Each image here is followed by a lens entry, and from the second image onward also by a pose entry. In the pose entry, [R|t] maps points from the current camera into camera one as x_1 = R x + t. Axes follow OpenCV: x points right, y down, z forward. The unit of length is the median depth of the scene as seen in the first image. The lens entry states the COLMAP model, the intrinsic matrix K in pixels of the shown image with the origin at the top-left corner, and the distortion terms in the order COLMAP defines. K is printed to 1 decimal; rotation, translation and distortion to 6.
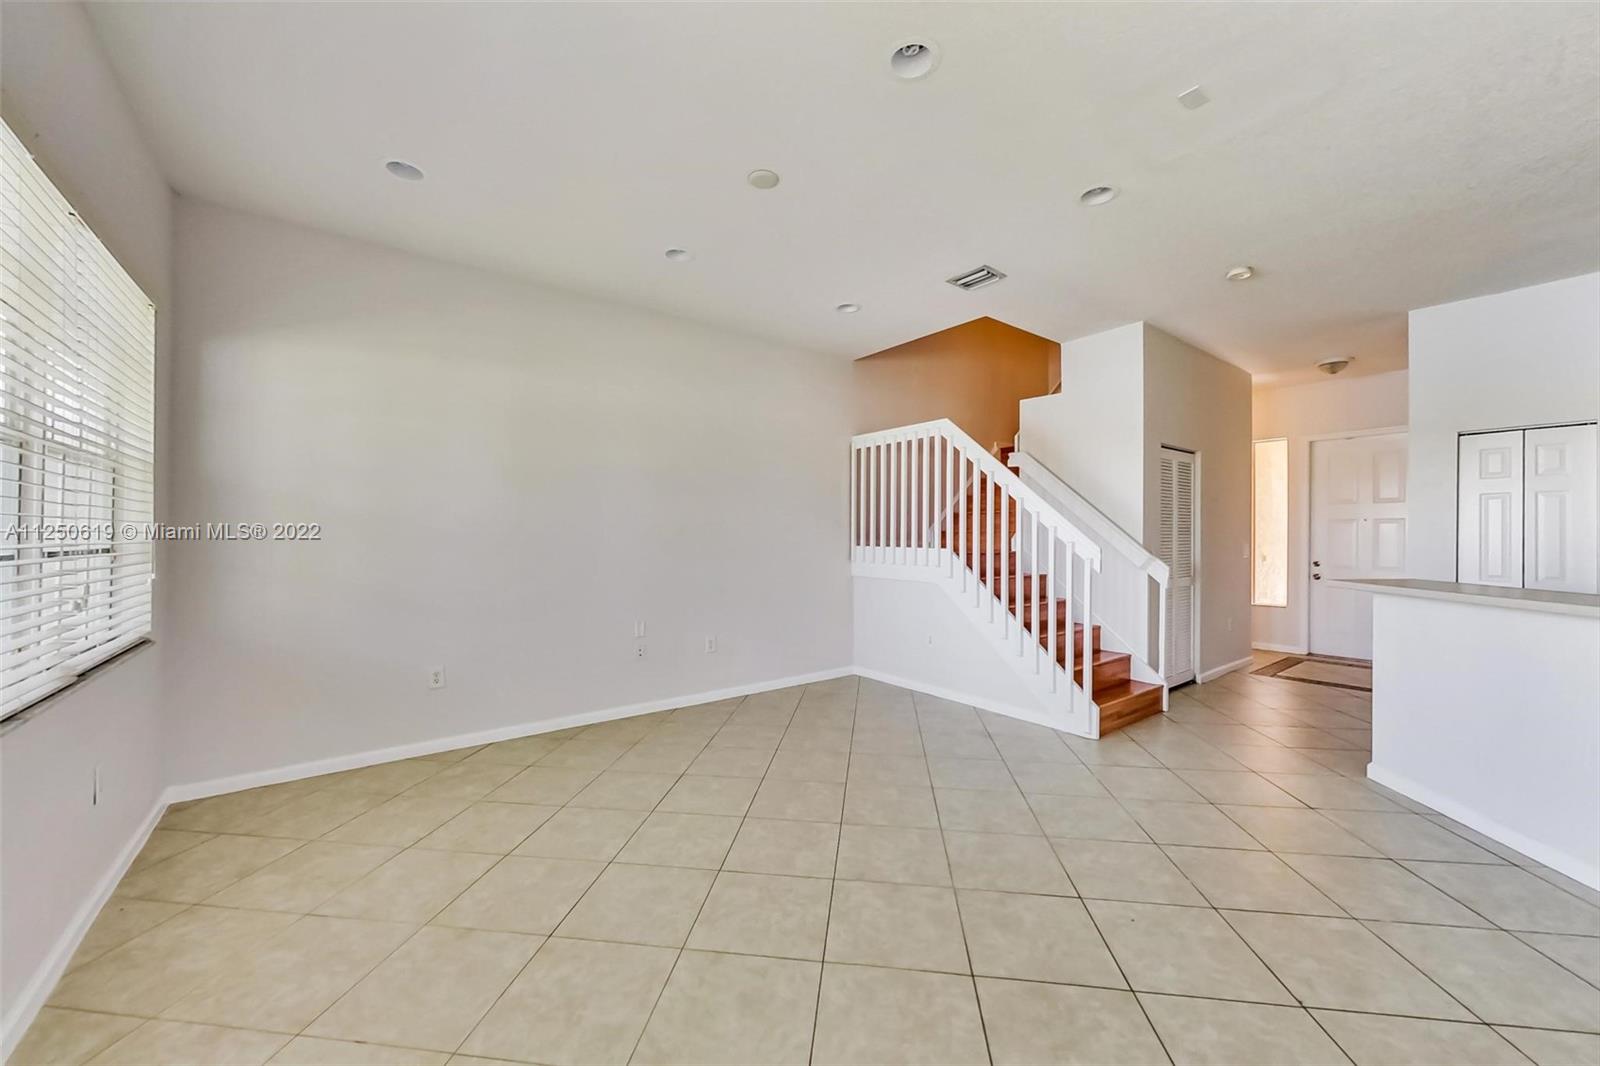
lens RADIAL K [[604.0, 0, 794.3], [0, 604.0, 536.5], [0, 0, 1]] dist [-0.000431, 0.000330]
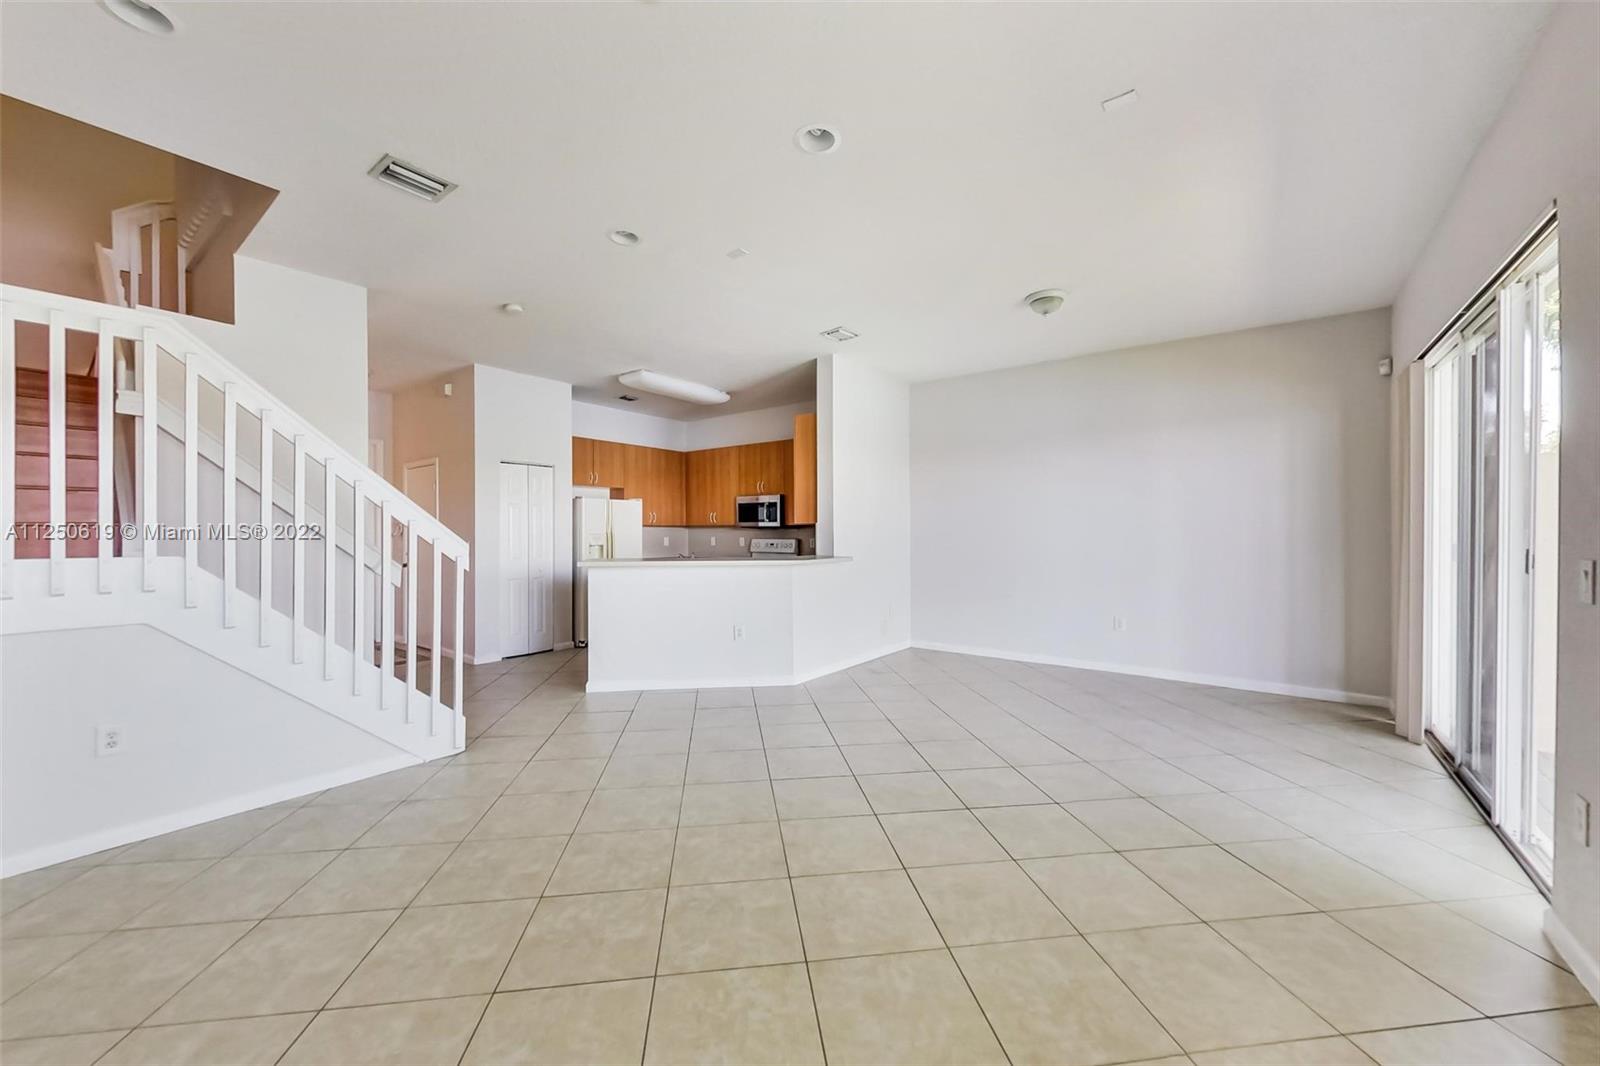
lens RADIAL K [[604.0, 0, 803.2], [0, 604.0, 530.0], [0, 0, 1]] dist [-0.000431, 0.000330]
pose [[-0.271908, -0.005594, 0.962307, -0.686550], [0.003148, 0.999973, 0.006702, -0.009019], [-0.962318, 0.004852, -0.271883, 0.957115]]
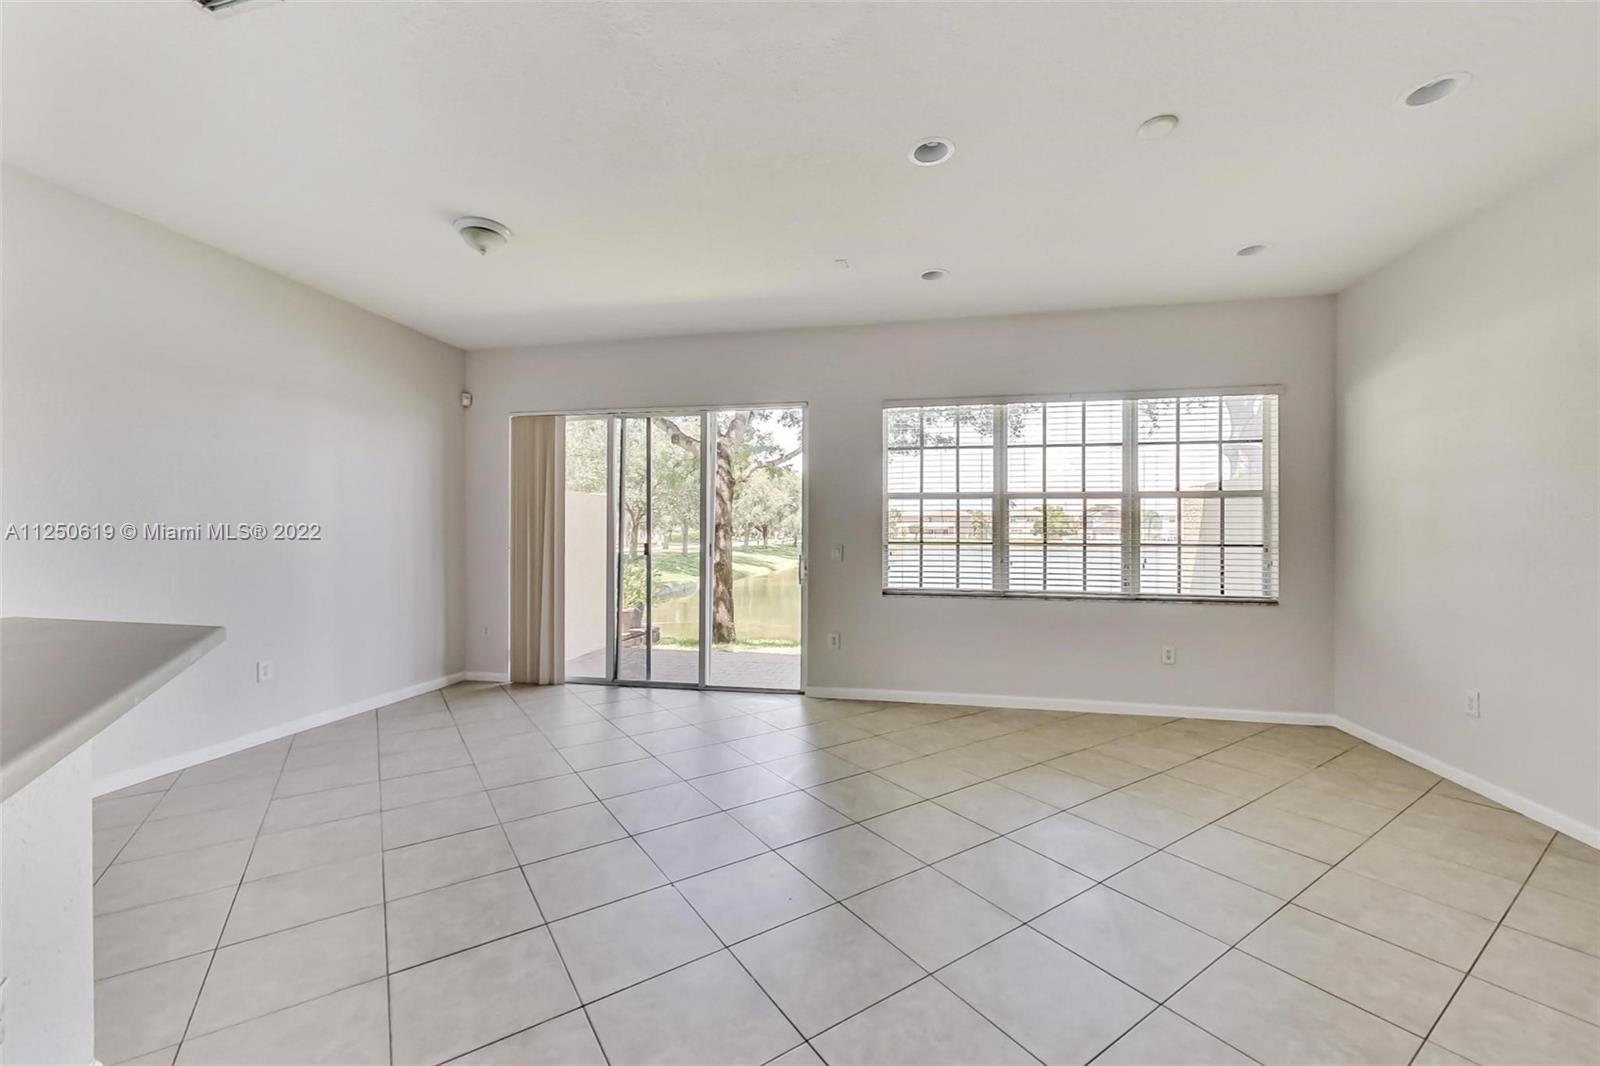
lens RADIAL K [[637.2, 0, 797.2], [0, 637.2, 530.5], [0, 0, 1]] dist [-0.004399, -0.000106]
pose [[-0.752818, -0.005691, -0.658204, 0.882972], [-0.005485, 0.999982, -0.002373, -0.004892], [0.658206, 0.001824, -0.752836, 1.267409]]
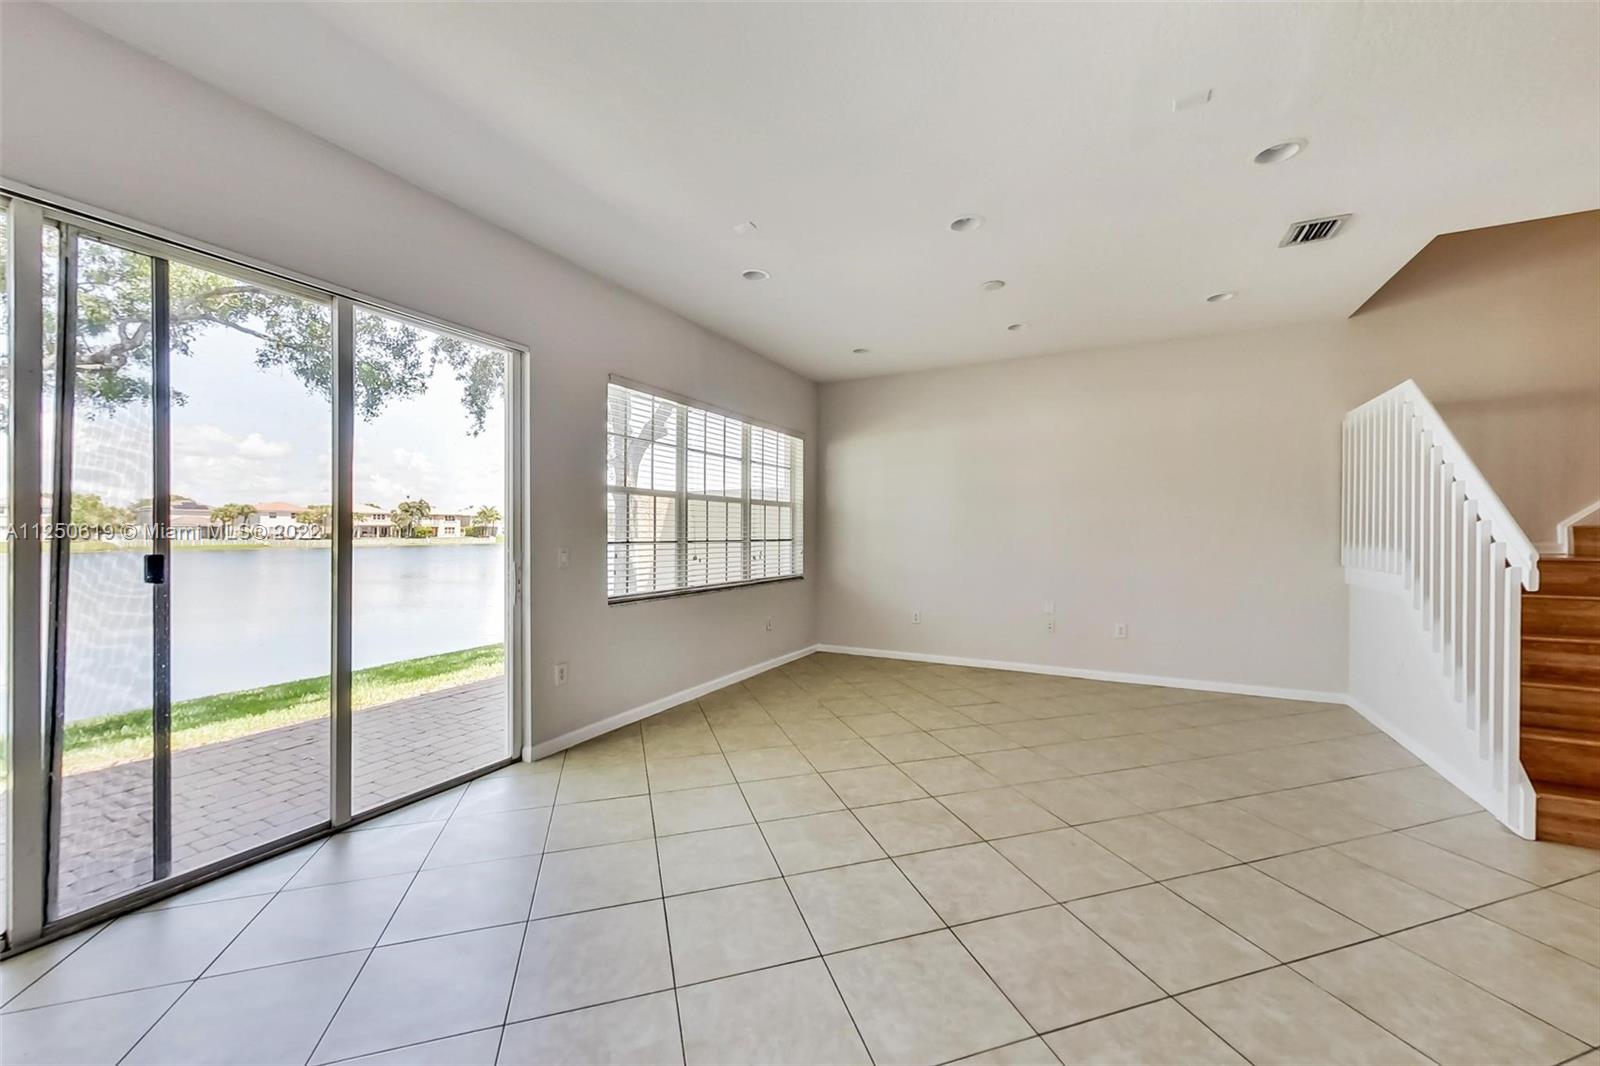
lens RADIAL K [[604.0, 0, 799.0], [0, 604.0, 540.9], [0, 0, 1]] dist [-0.000431, 0.000330]
pose [[0.414228, 0.011776, -0.910097, 0.990151], [-0.003302, 0.999929, 0.011436, 0.000331], [0.910167, -0.001732, 0.414237, -0.014552]]
